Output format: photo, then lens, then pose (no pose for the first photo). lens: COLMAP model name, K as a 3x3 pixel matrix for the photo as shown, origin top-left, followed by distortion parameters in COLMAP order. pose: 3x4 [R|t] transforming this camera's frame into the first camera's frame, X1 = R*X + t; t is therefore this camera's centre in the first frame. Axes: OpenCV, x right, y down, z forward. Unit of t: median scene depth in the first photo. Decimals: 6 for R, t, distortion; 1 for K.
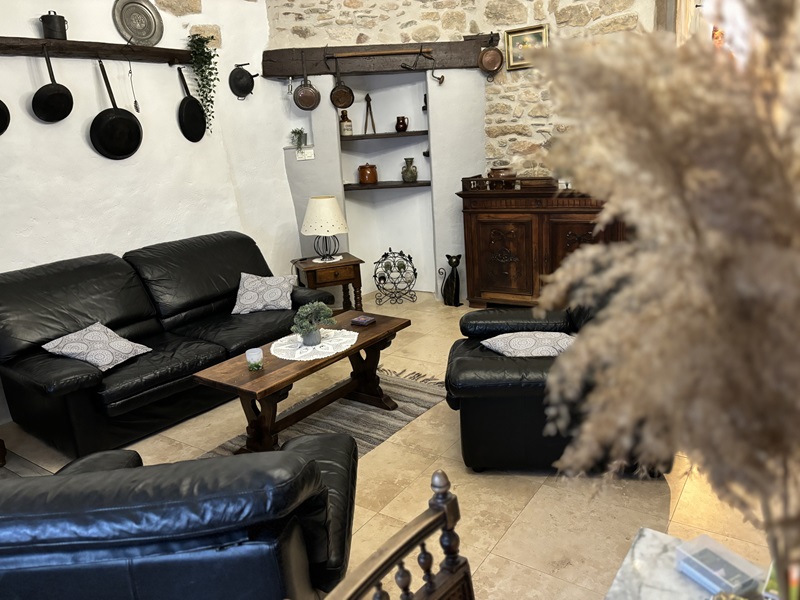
lens RADIAL K [[608.6, 0, 400.4], [0, 608.6, 301.9], [0, 0, 1]] dist [0.024329, -0.007543]
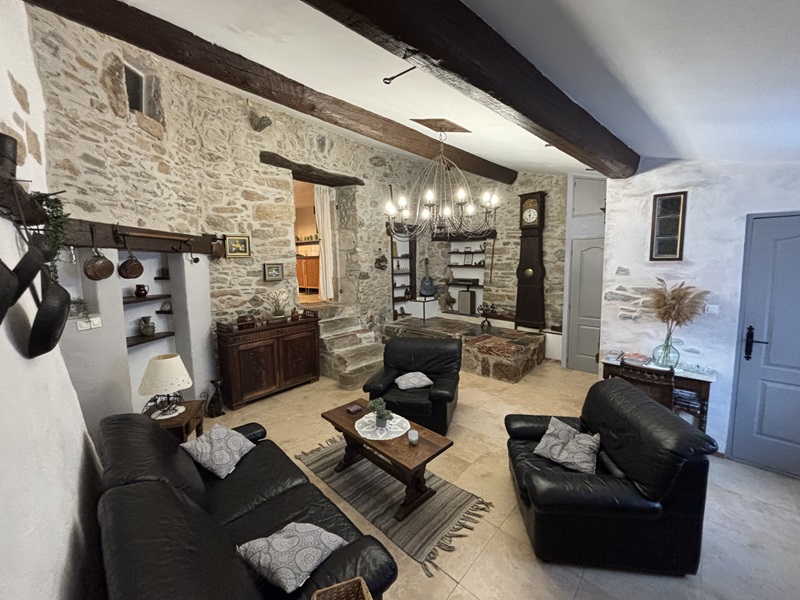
lens RADIAL K [[320.5, 0, 400.8], [0, 320.5, 295.3], [0, 0, 1]] dist [-0.003574, -0.000224]
pose [[0.145840, -0.037949, 0.988580, -0.602982], [0.272568, 0.962131, -0.003277, -0.154445], [-0.951019, 0.269933, 0.150660, 0.461603]]
